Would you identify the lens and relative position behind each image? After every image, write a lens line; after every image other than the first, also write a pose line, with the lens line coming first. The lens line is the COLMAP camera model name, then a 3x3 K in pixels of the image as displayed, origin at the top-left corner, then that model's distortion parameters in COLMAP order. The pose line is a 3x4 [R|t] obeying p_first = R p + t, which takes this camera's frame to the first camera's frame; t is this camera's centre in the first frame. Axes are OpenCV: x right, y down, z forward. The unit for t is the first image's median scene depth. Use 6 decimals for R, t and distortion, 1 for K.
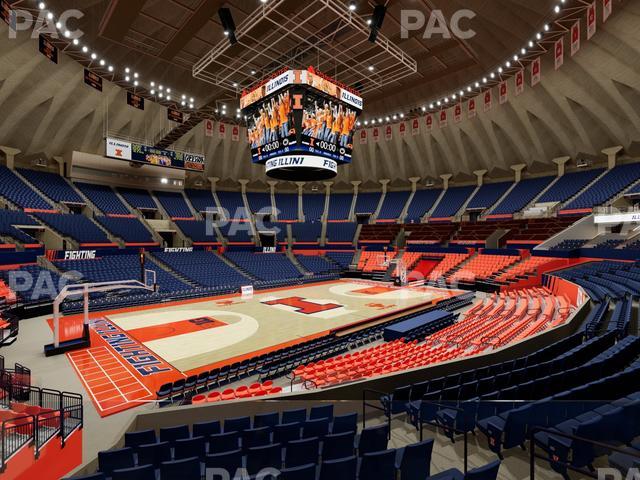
lens RADIAL K [[320.8, 0, 320.6], [0, 320.8, 239.7], [0, 0, 1]] dist [0.000783, -0.000165]
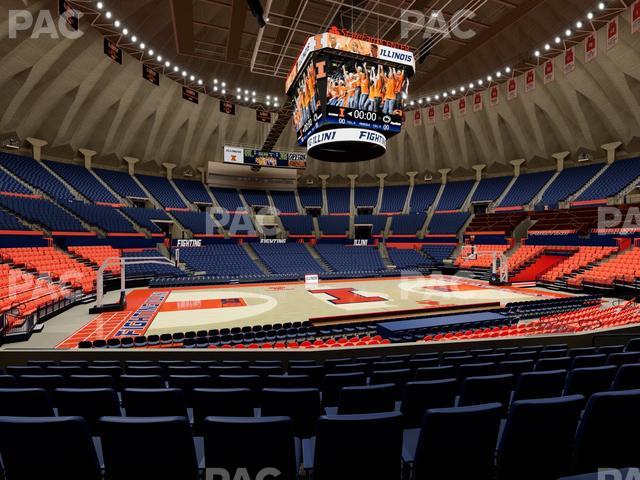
lens RADIAL K [[320.8, 0, 320.5], [0, 320.8, 239.9], [0, 0, 1]] dist [0.000783, -0.000165]
pose [[0.906487, -0.000442, -0.422233, 0.270751], [0.000678, 1.000000, 0.000409, 0.045862], [0.422232, -0.000657, 0.906487, 0.149516]]
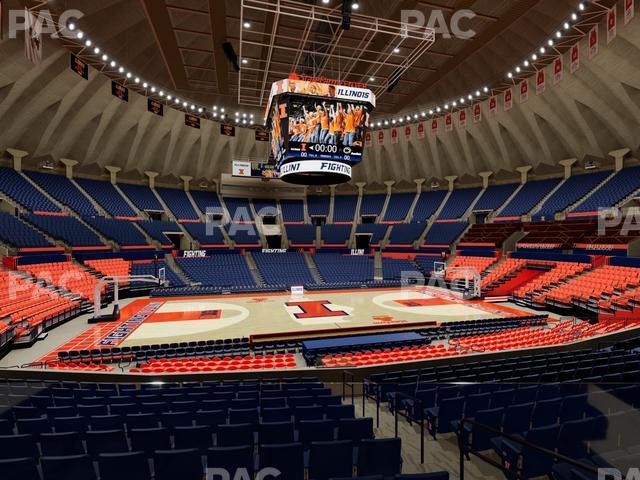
lens RADIAL K [[320.8, 0, 320.8], [0, 320.8, 240.2], [0, 0, 1]] dist [0.000783, -0.000165]
pose [[0.866631, 0.000045, -0.498950, 0.474120], [0.000693, 0.999999, 0.001293, -0.013802], [0.498949, -0.001466, 0.866630, 0.144578]]
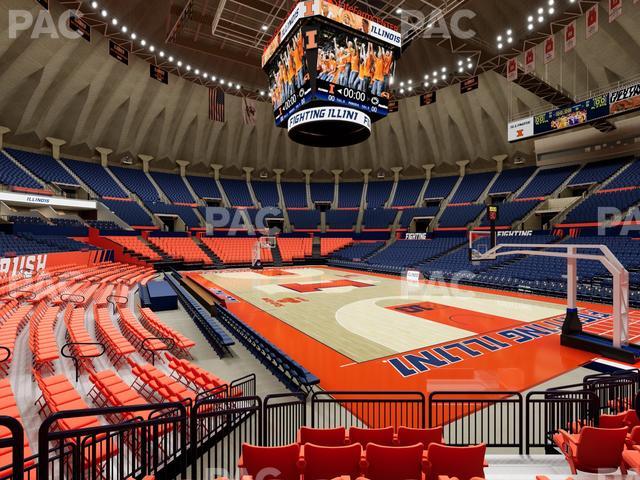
lens RADIAL K [[320.8, 0, 319.7], [0, 320.8, 241.2], [0, 0, 1]] dist [0.000783, -0.000165]
pose [[0.966408, -0.000178, -0.257012, 0.143421], [0.001445, 0.999988, 0.004742, 0.080303], [0.257008, -0.004954, 0.966397, 0.167248]]
